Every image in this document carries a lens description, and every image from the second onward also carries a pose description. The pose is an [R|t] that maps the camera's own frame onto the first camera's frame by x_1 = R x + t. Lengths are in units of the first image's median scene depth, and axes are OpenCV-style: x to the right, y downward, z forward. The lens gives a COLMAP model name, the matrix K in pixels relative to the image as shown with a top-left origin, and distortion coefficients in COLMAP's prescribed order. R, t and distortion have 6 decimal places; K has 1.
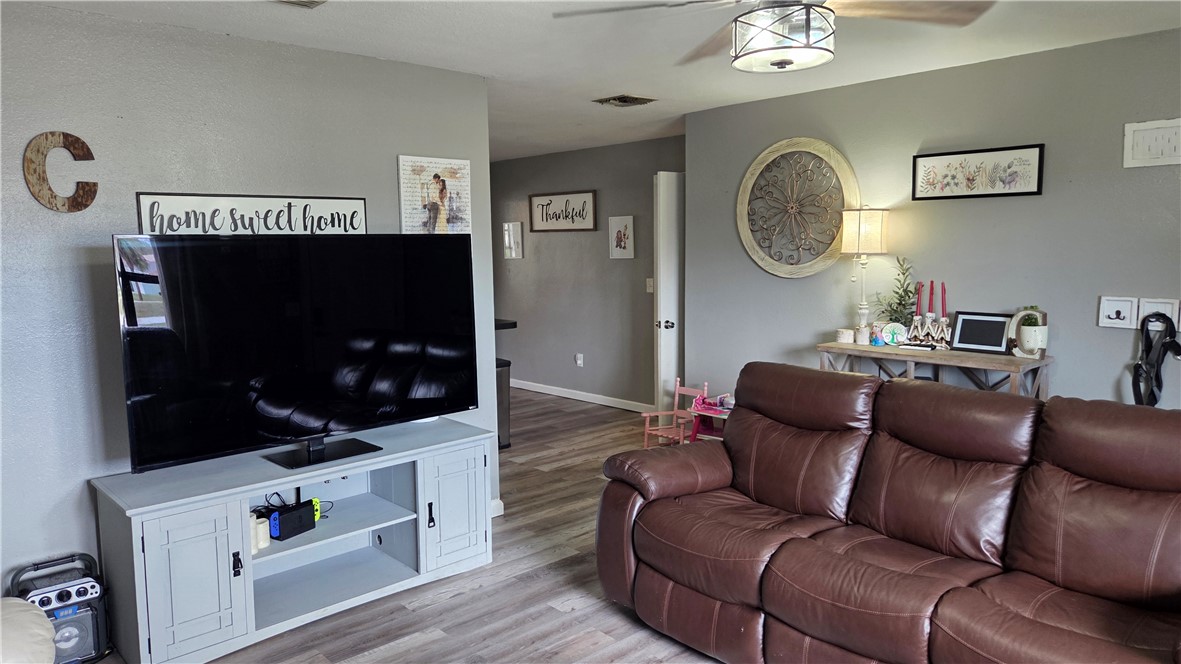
lens RADIAL K [[807.0, 0, 590.5], [0, 807.0, 332.0], [0, 0, 1]] dist [0.128961, -0.090003]
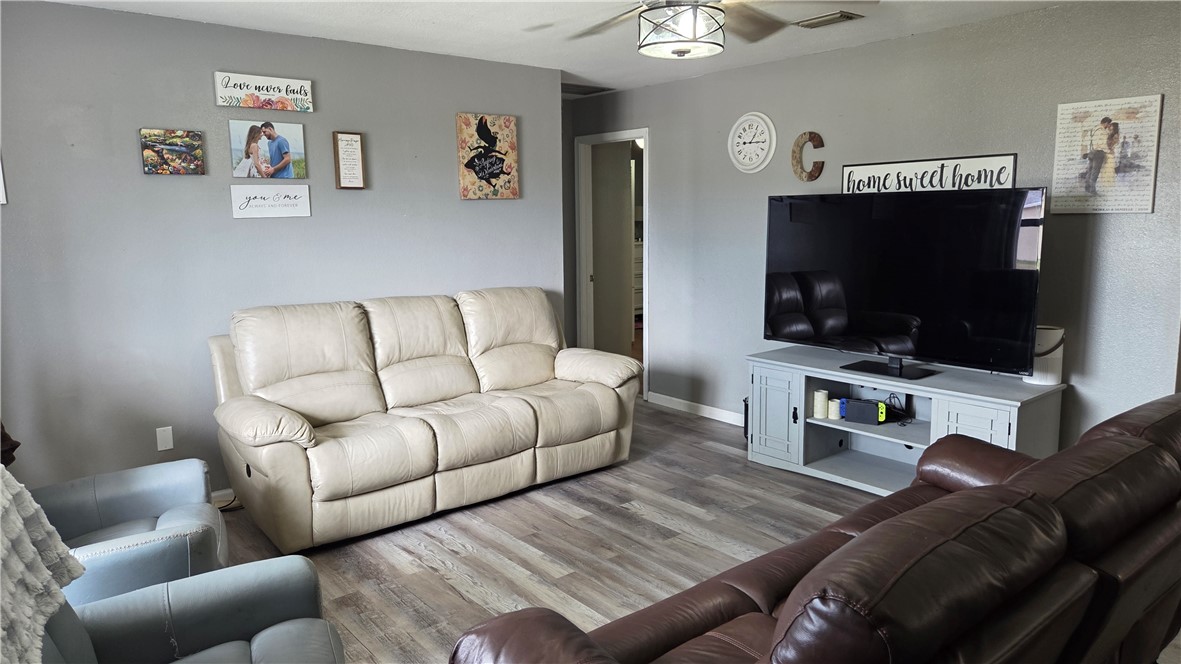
lens RADIAL K [[807.0, 0, 590.5], [0, 807.0, 332.0], [0, 0, 1]] dist [0.128961, -0.090003]
pose [[-0.034632, 0.172914, -0.984328, 0.851652], [-0.098544, 0.979528, 0.175538, -0.077819], [0.994530, 0.103079, -0.016883, 0.531195]]
